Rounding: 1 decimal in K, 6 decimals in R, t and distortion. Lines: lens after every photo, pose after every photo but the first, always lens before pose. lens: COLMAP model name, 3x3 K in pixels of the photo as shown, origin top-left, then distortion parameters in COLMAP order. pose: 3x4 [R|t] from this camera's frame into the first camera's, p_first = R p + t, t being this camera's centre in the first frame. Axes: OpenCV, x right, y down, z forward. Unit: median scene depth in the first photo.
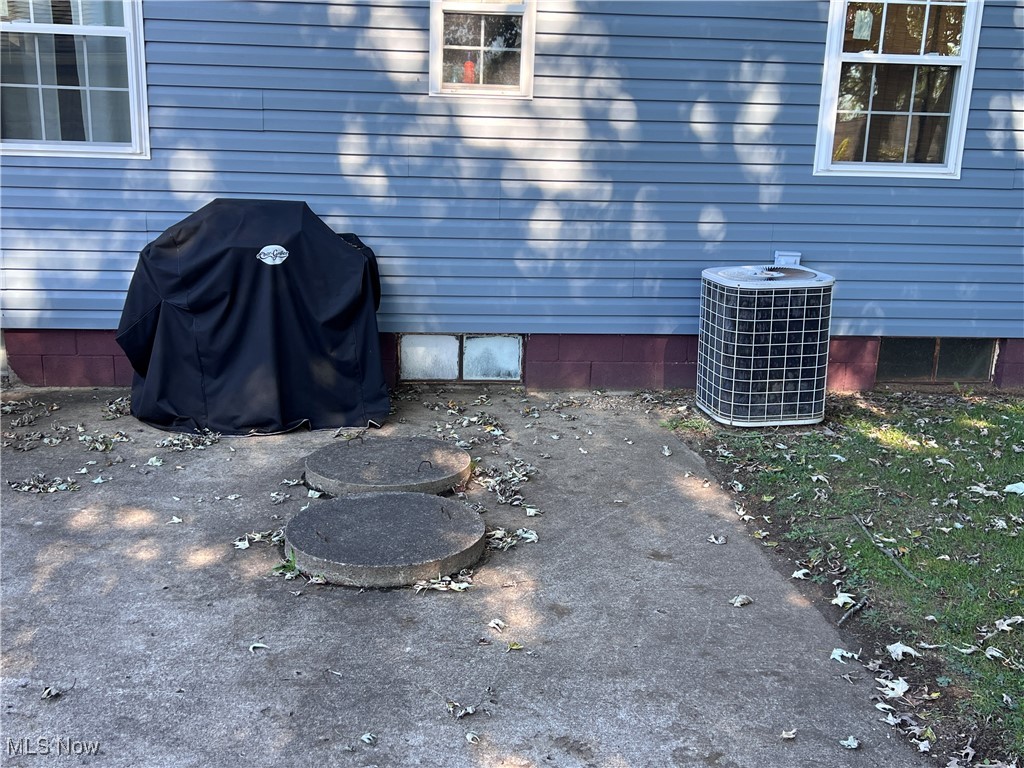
lens RADIAL K [[1007.6, 0, 505.5], [0, 1007.6, 391.8], [0, 0, 1]] dist [0.051551, 0.000000]
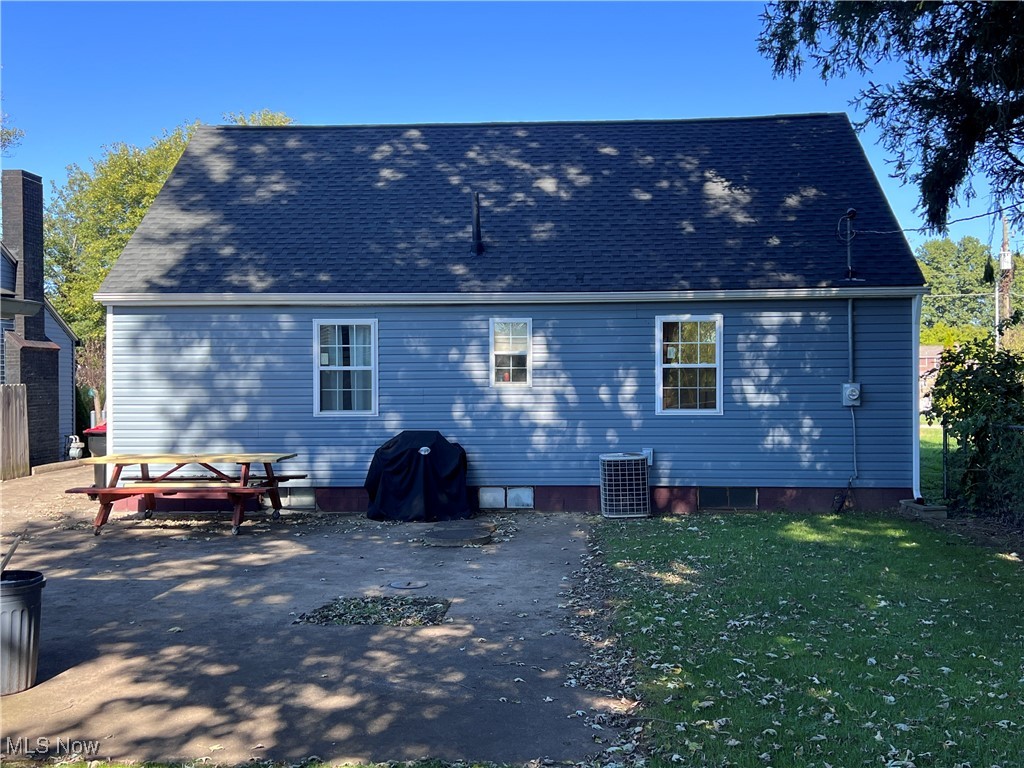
lens RADIAL K [[1007.6, 0, 515.3], [0, 1007.6, 383.4], [0, 0, 1]] dist [0.051551, 0.000000]
pose [[0.988700, -0.032234, -0.146403, 0.334609], [-0.003879, 0.970782, -0.239930, 0.275085], [0.149859, 0.237787, 0.959687, -1.294799]]
